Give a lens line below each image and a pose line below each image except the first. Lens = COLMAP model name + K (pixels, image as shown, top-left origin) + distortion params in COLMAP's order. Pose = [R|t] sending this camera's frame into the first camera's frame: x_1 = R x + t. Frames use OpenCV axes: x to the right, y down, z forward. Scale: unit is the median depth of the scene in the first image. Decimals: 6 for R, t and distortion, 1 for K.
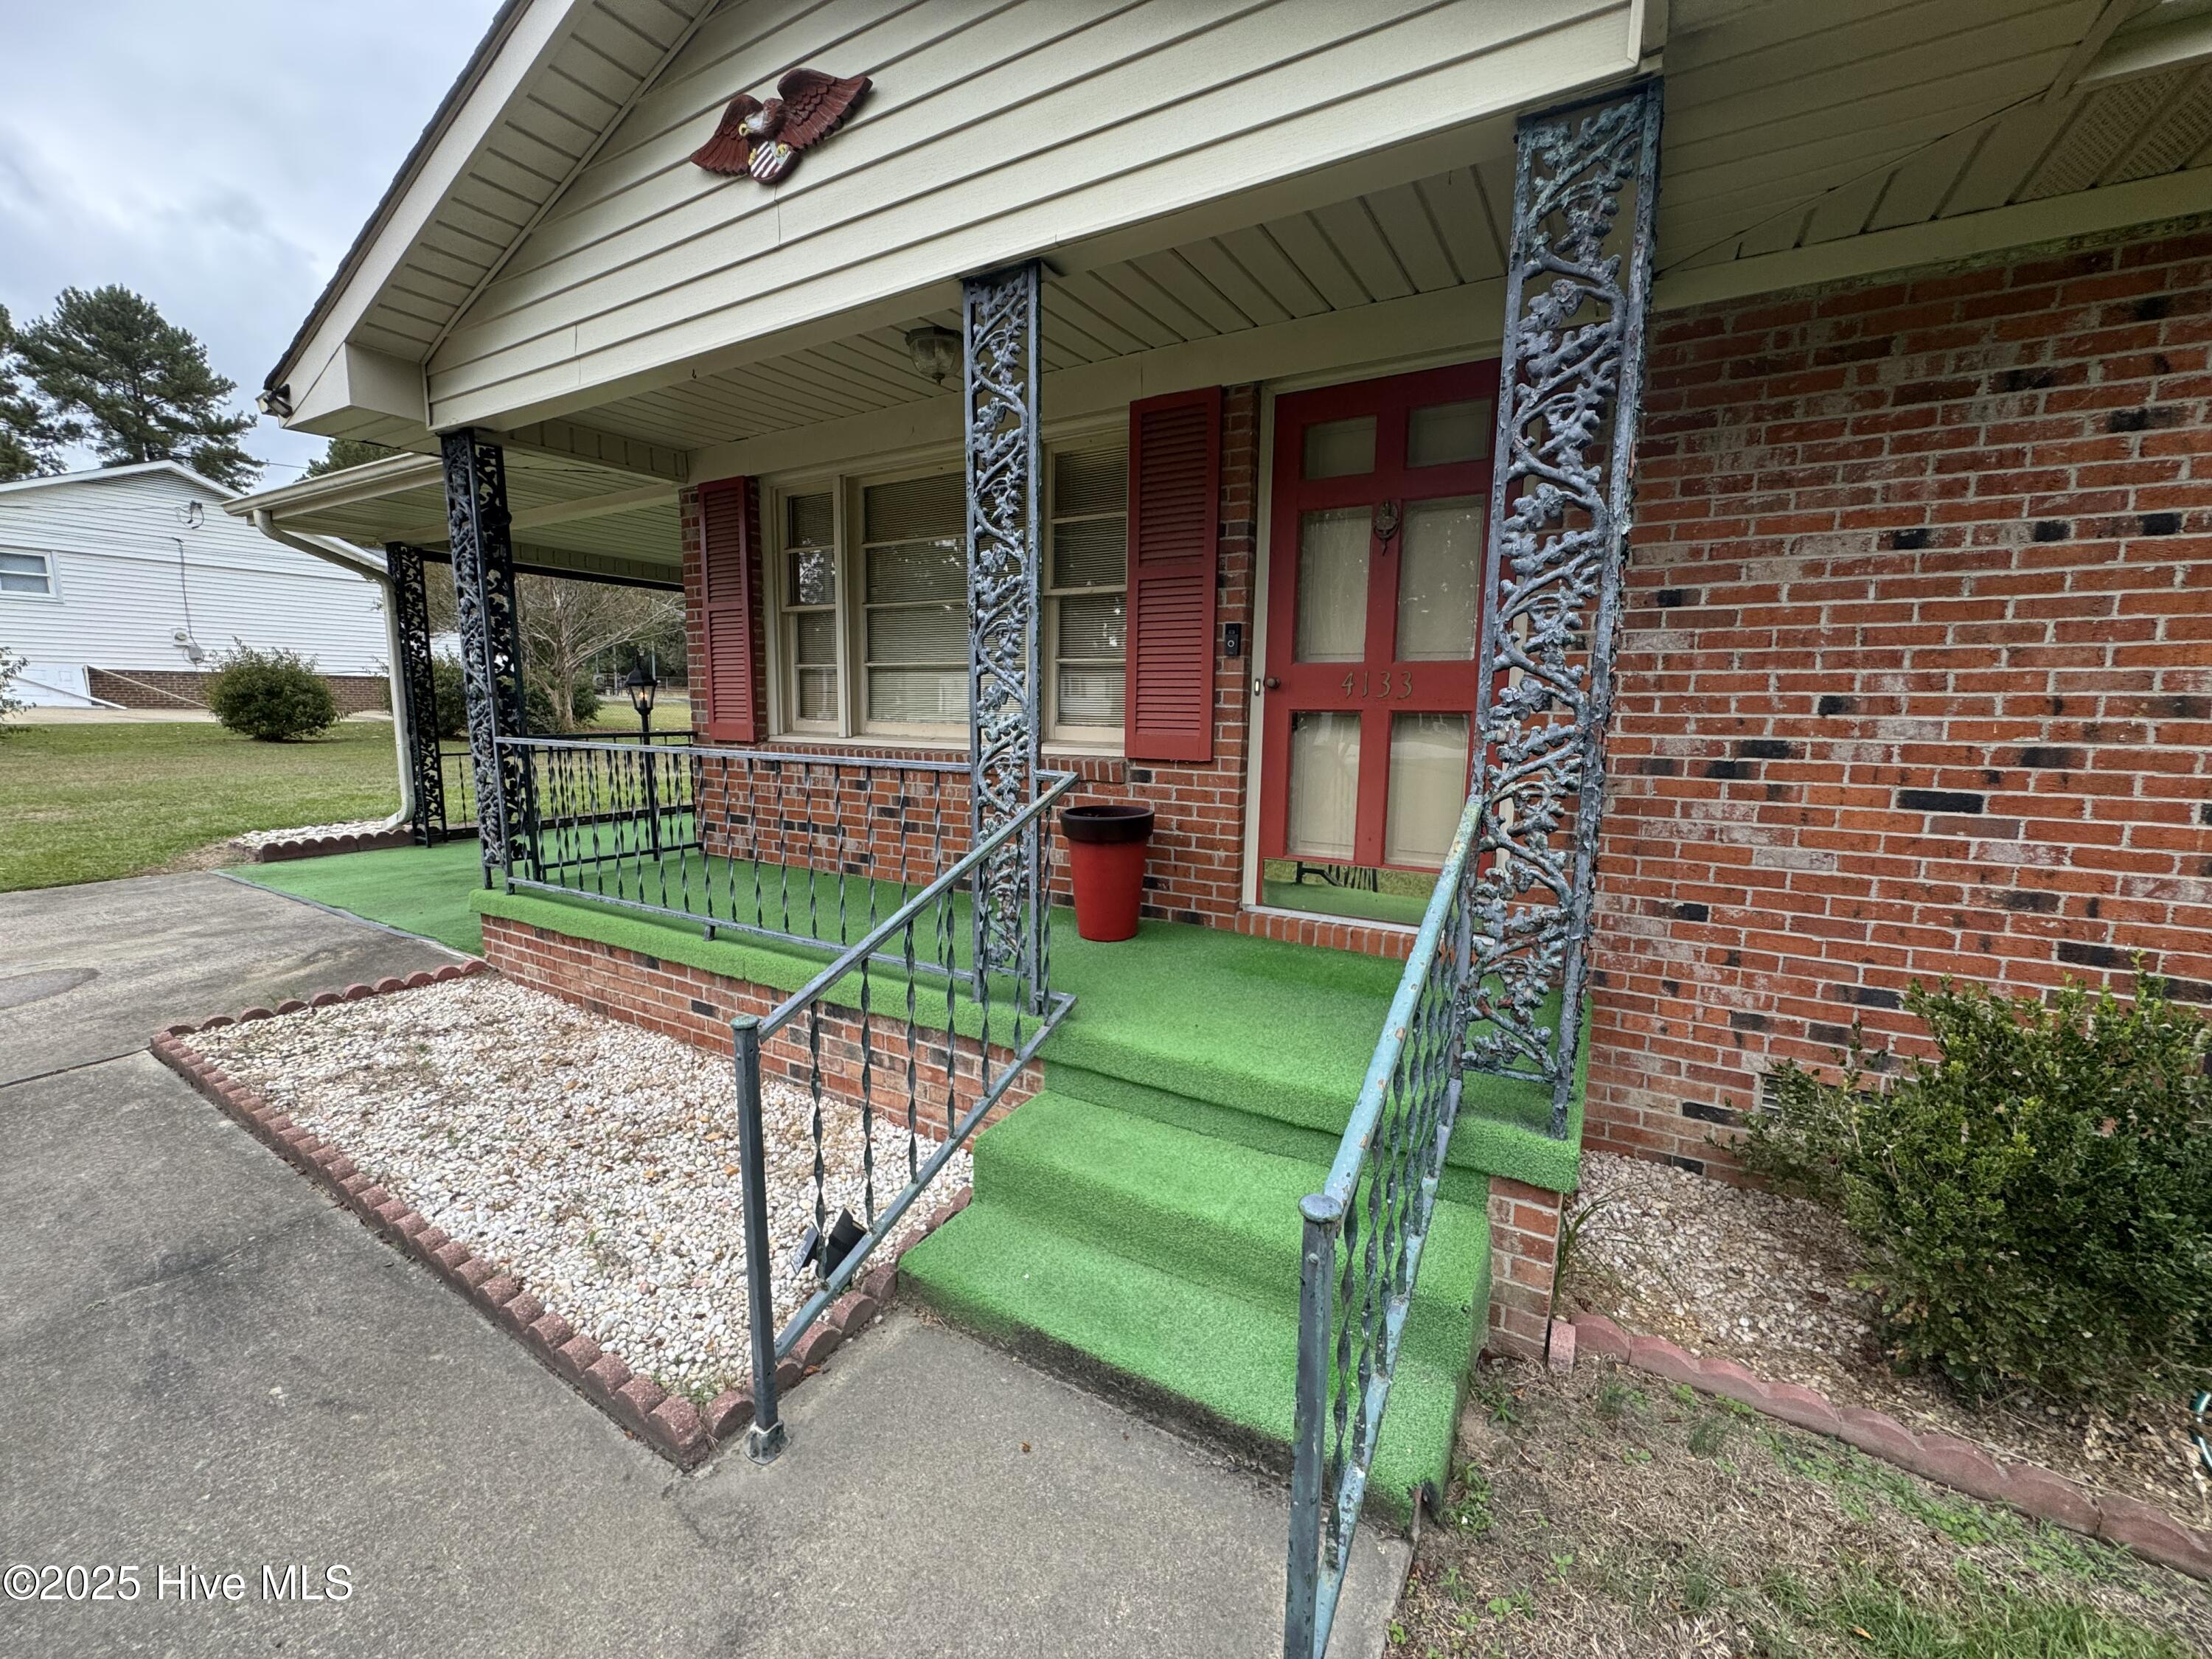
lens RADIAL K [[888.2, 0, 1105.4], [0, 888.2, 832.7], [0, 0, 1]] dist [-0.003765, 0.000682]
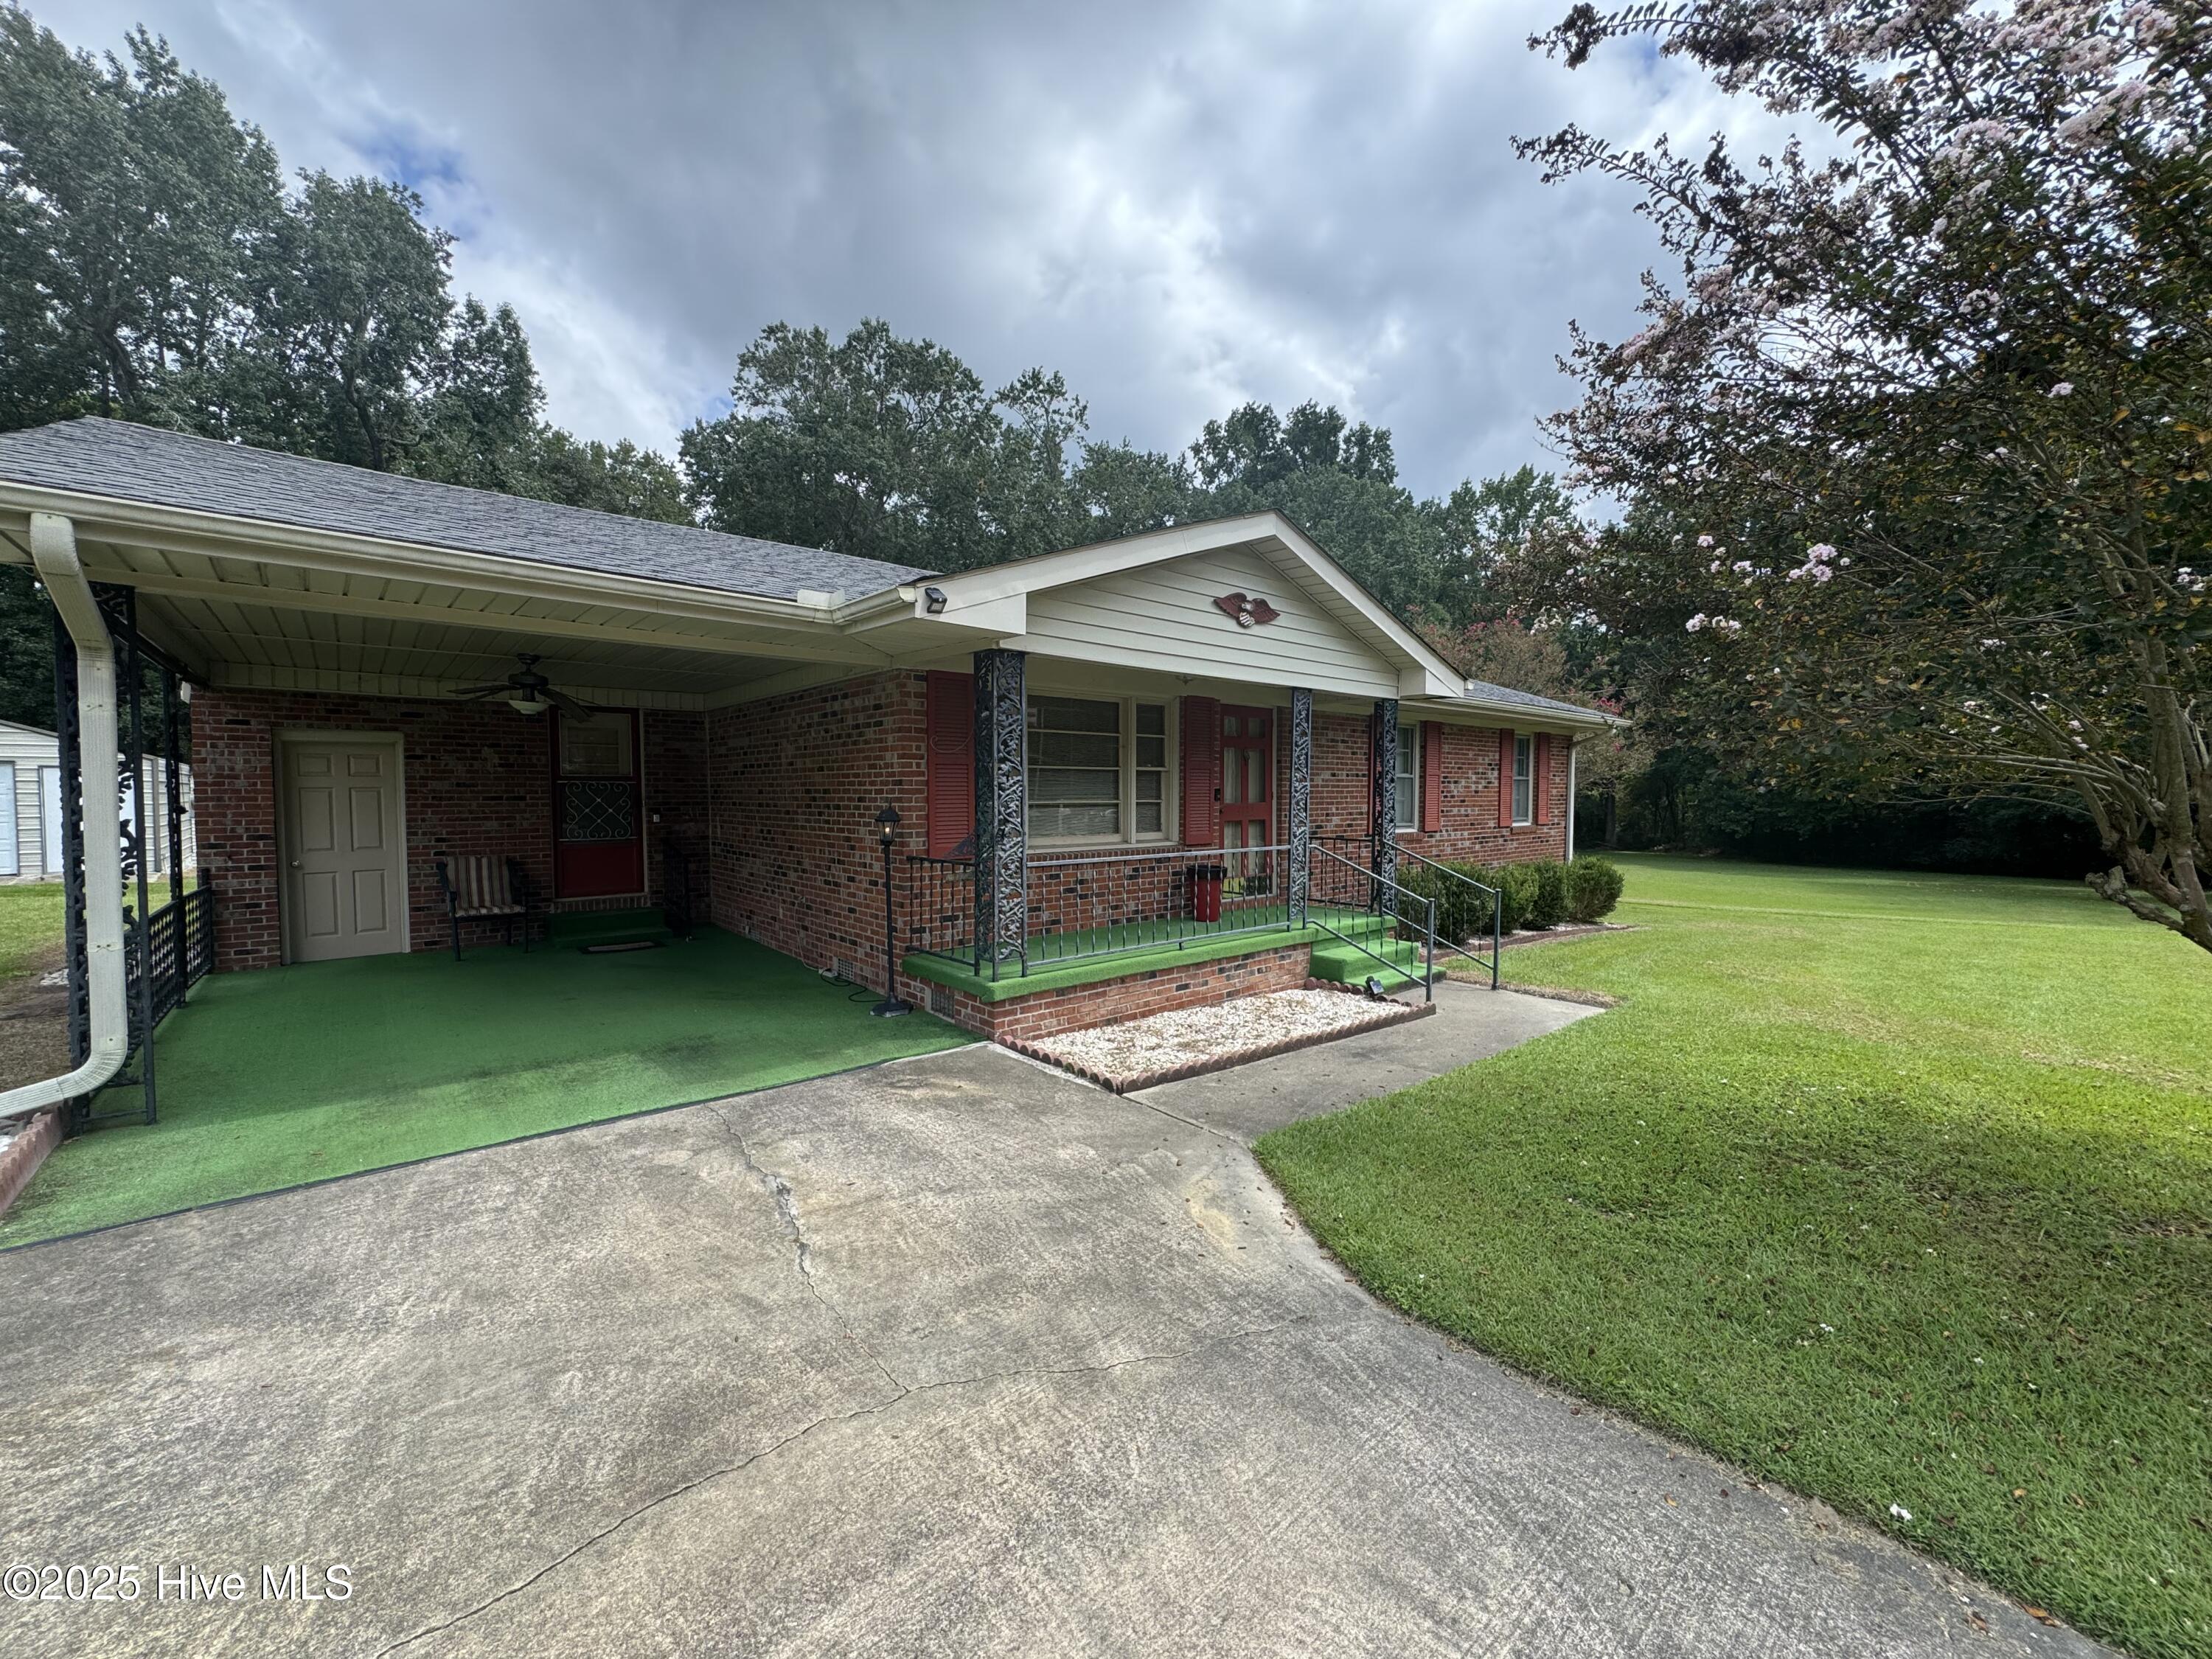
lens RADIAL K [[888.2, 0, 1112.4], [0, 888.2, 831.0], [0, 0, 1]] dist [-0.003765, 0.000682]
pose [[0.307090, -0.051561, 0.950283, -2.360614], [0.141583, 0.989894, 0.007956, -0.177681], [-0.941090, 0.132101, 0.311287, 0.508133]]
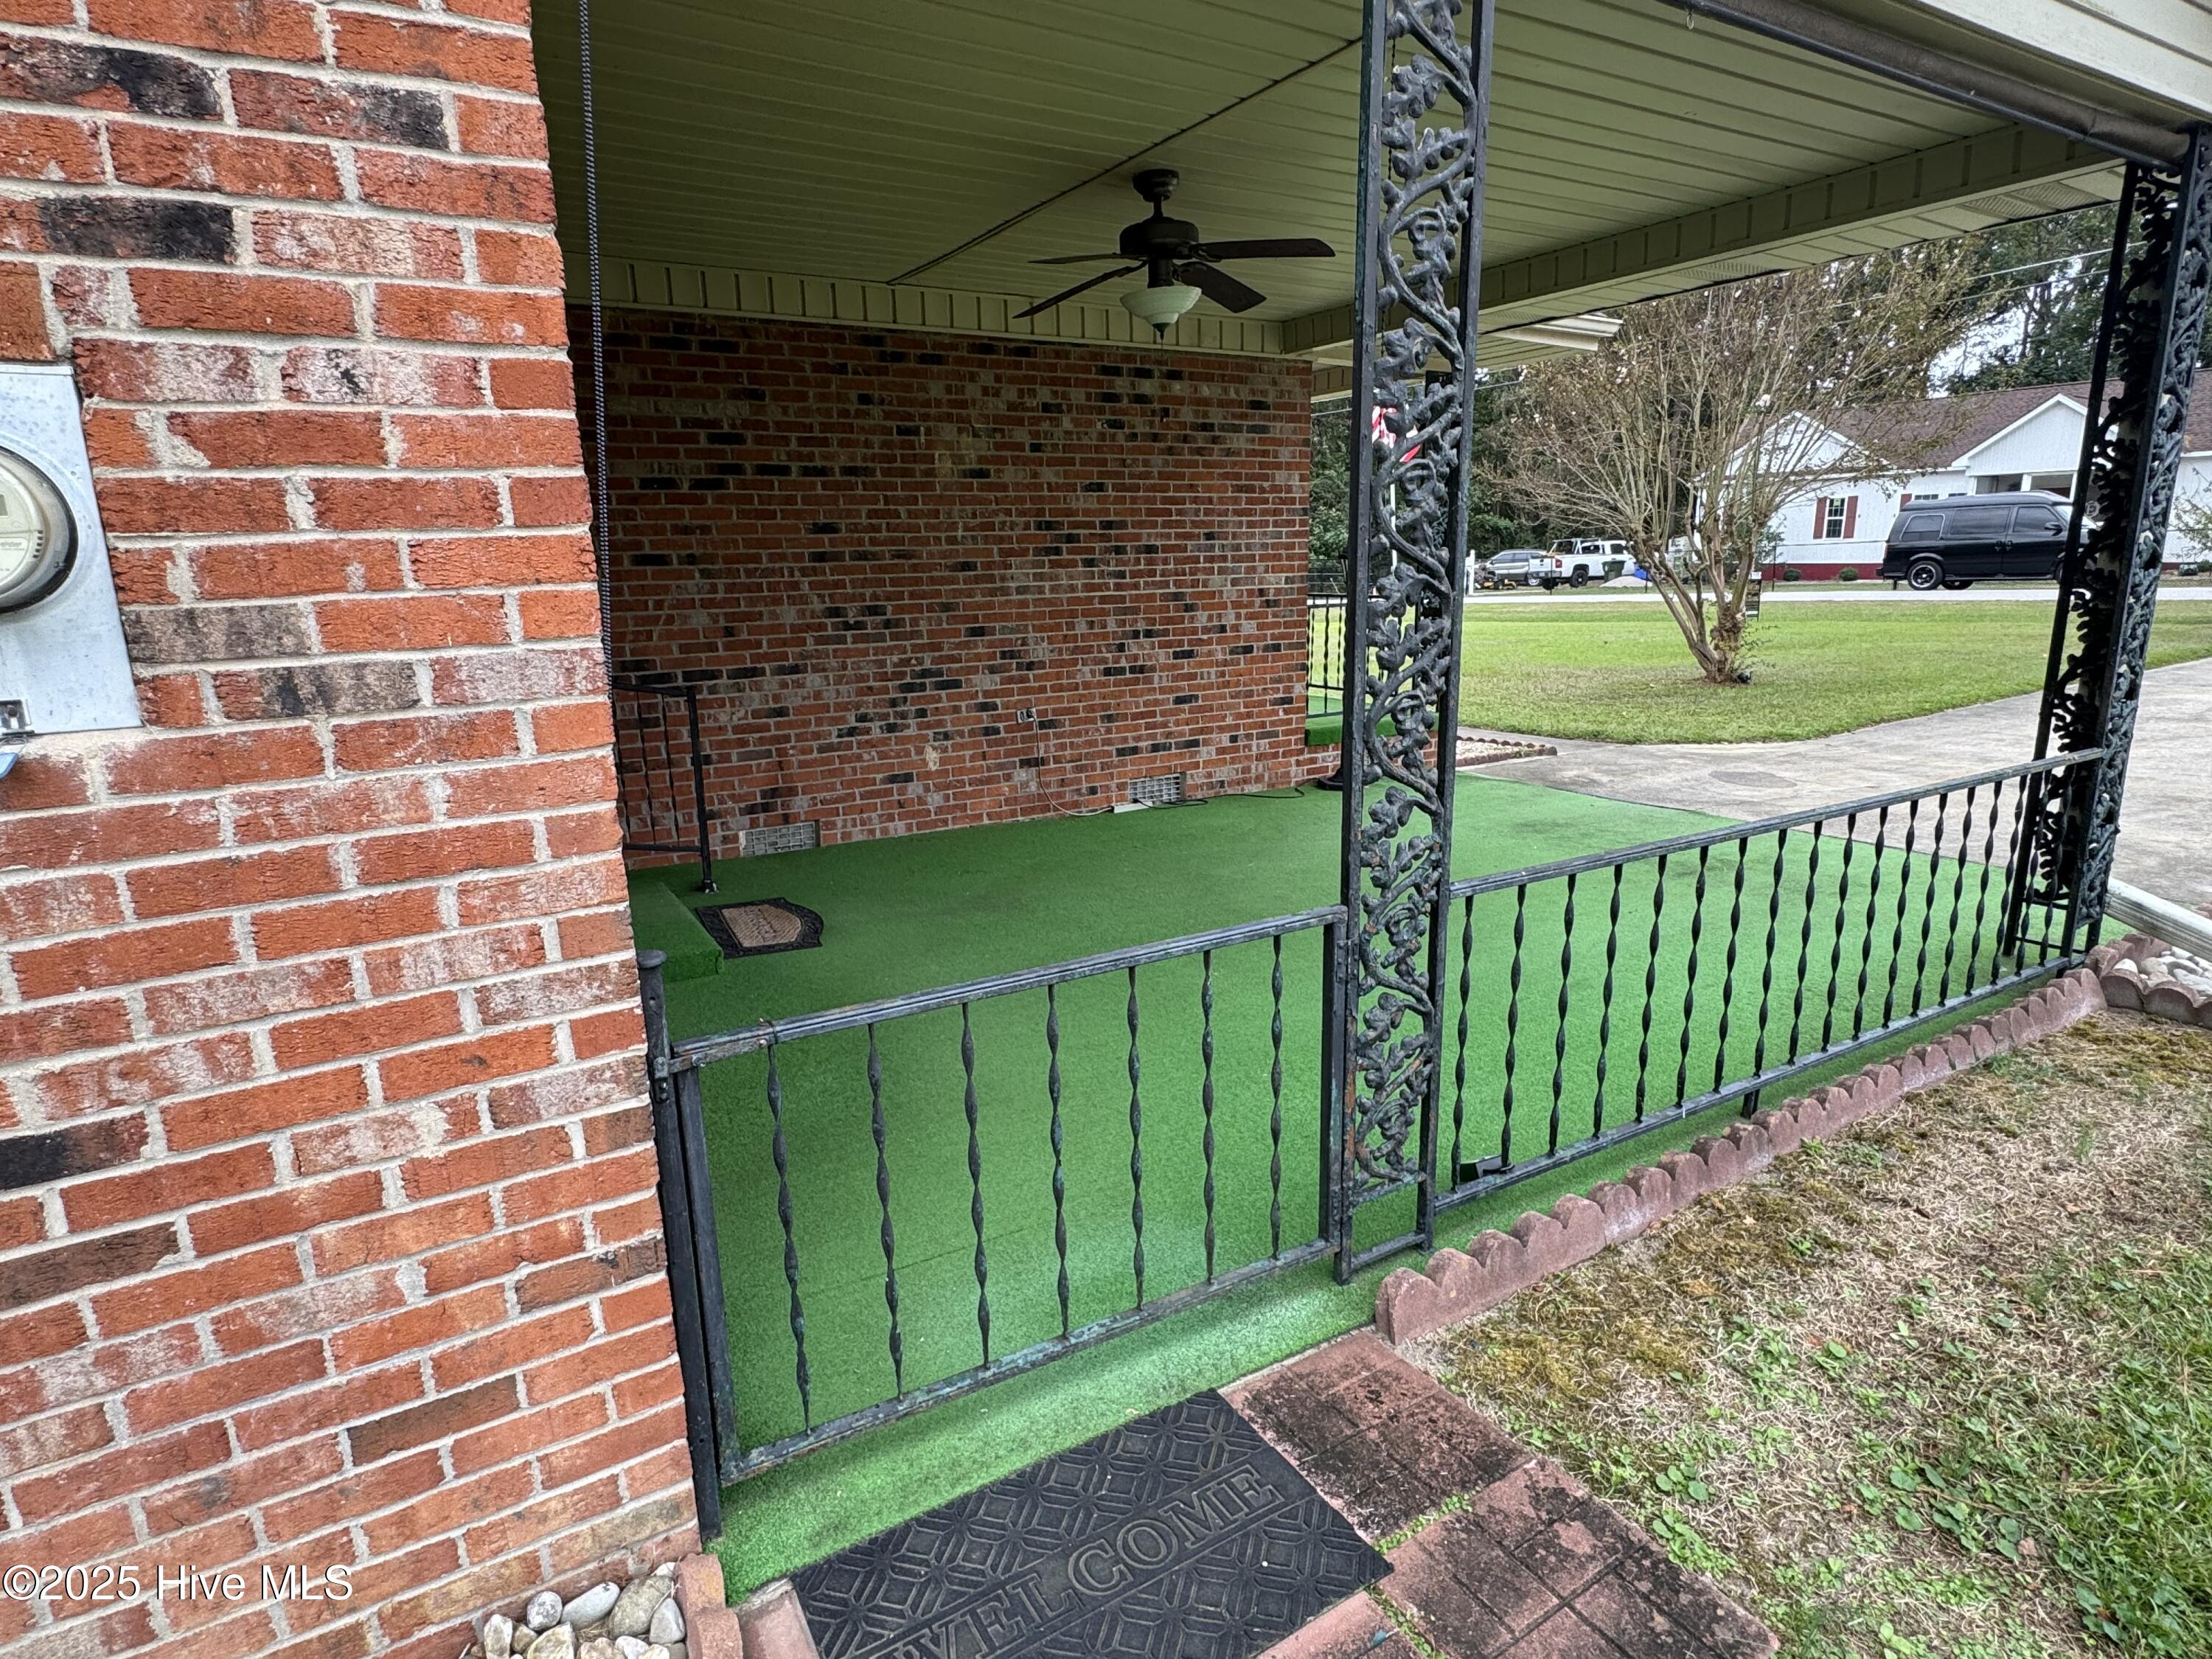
lens RADIAL K [[1197.9, 0, 1108.9], [0, 1197.9, 825.4], [0, 0, 1]] dist [-0.013094, 0.004646]
pose [[-0.886256, -0.105847, 0.450940, -1.310385], [0.073070, 0.929403, 0.361762, -0.615083], [-0.457396, 0.353564, -0.815954, 3.662695]]
